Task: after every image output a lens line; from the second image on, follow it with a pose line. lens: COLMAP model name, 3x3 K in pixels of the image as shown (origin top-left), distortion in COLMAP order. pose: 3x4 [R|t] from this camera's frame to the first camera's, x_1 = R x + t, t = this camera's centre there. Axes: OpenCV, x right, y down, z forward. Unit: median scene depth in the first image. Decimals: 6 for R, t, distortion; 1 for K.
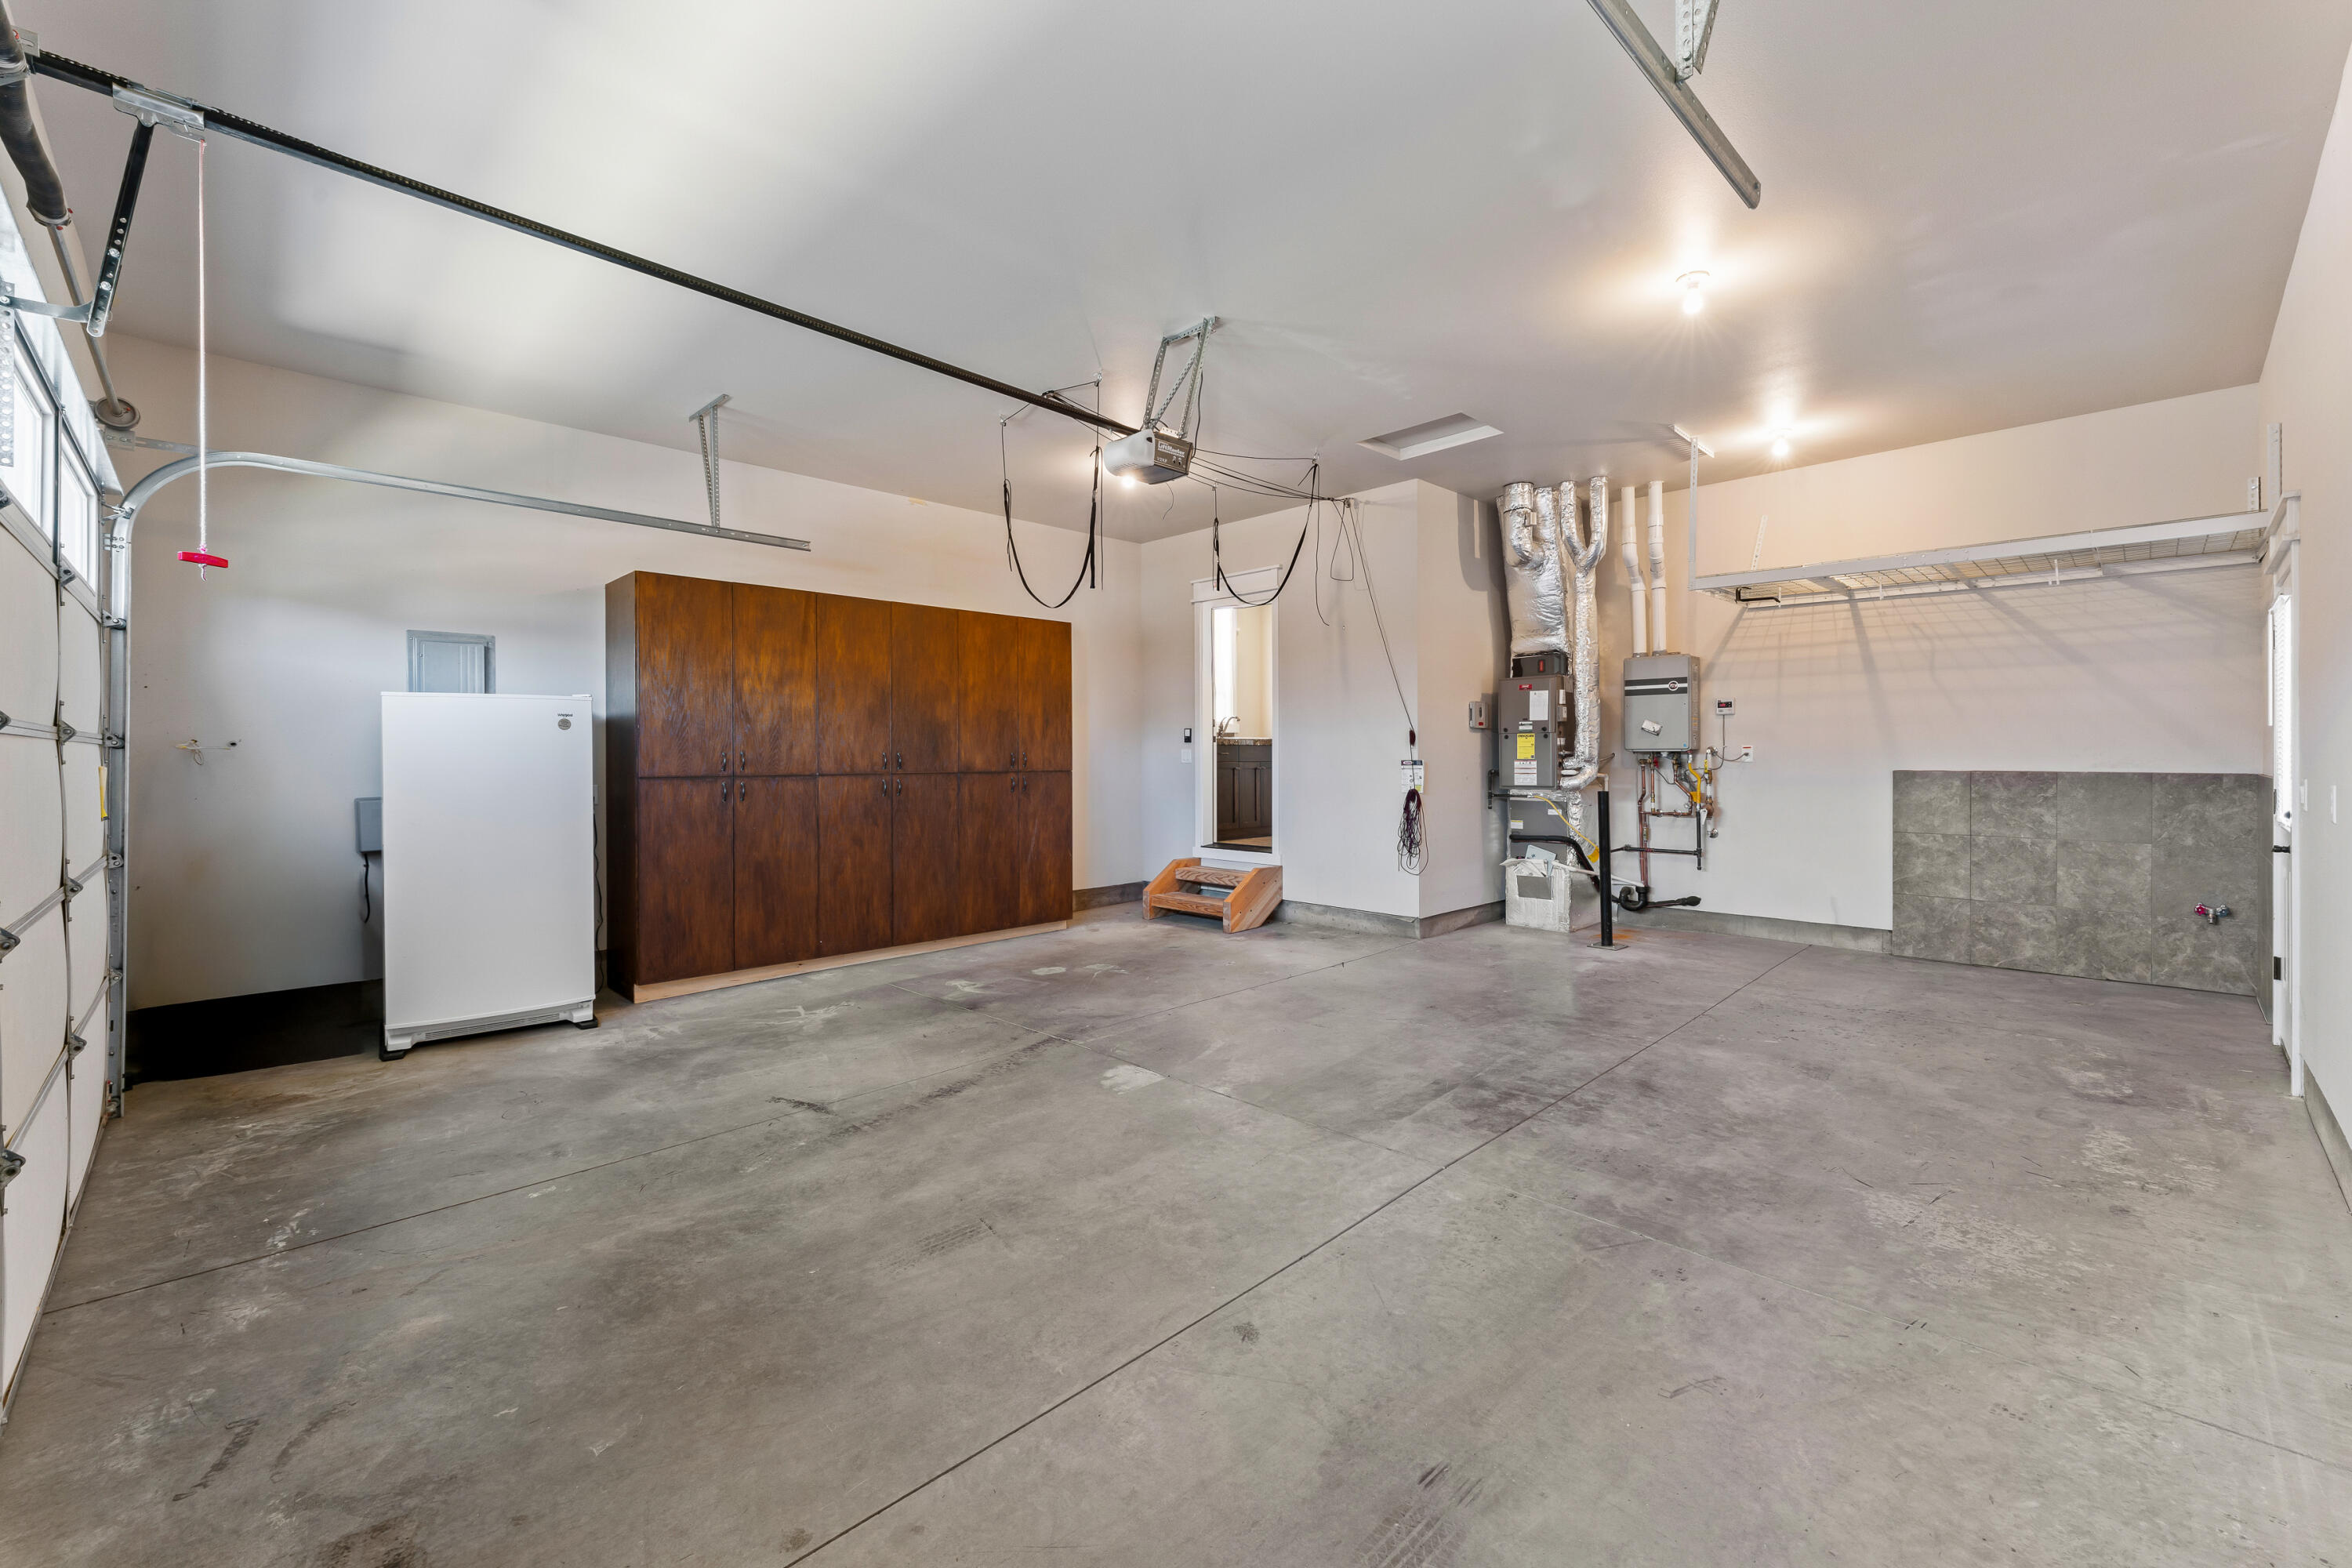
lens RADIAL K [[938.6, 0, 1179.0], [0, 938.6, 762.5], [0, 0, 1]] dist [-0.000781, -0.001057]
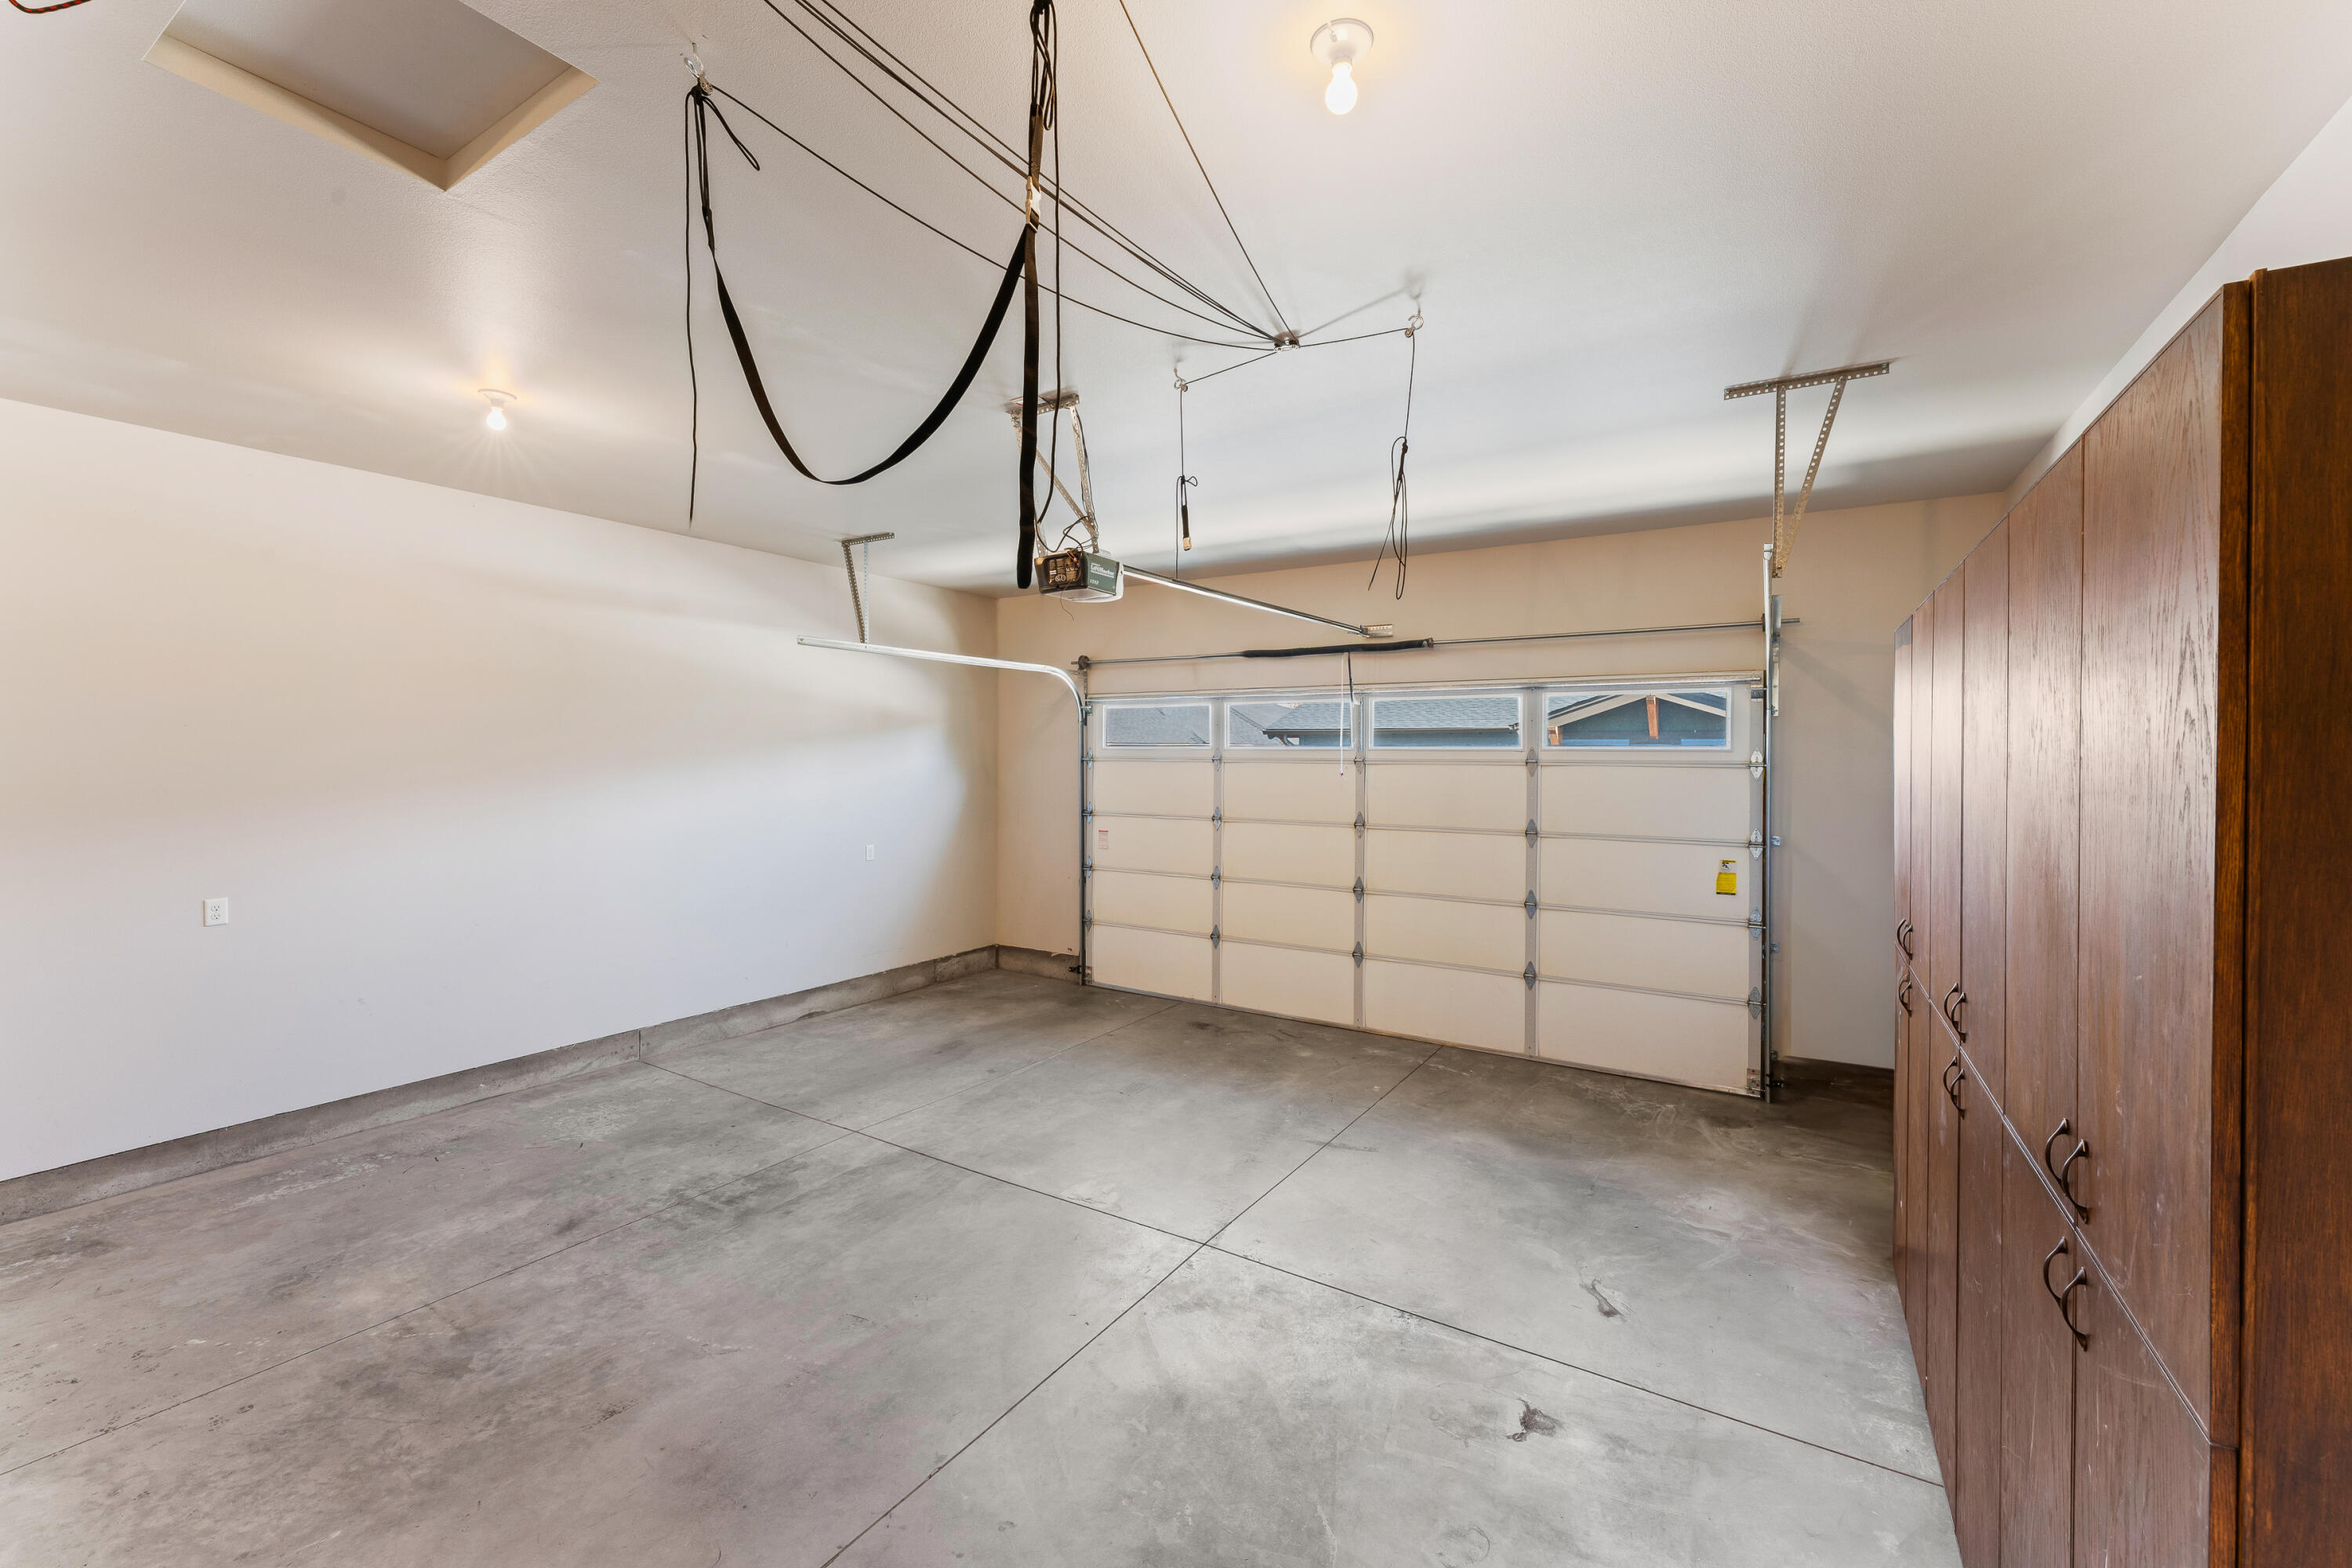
lens RADIAL K [[938.6, 0, 1174.8], [0, 938.6, 765.9], [0, 0, 1]] dist [-0.000781, -0.001057]
pose [[-0.973126, 0.000046, -0.230273, 0.112814], [-0.004589, 0.999798, 0.019590, -0.180925], [0.230227, 0.020120, -0.972929, 2.315581]]
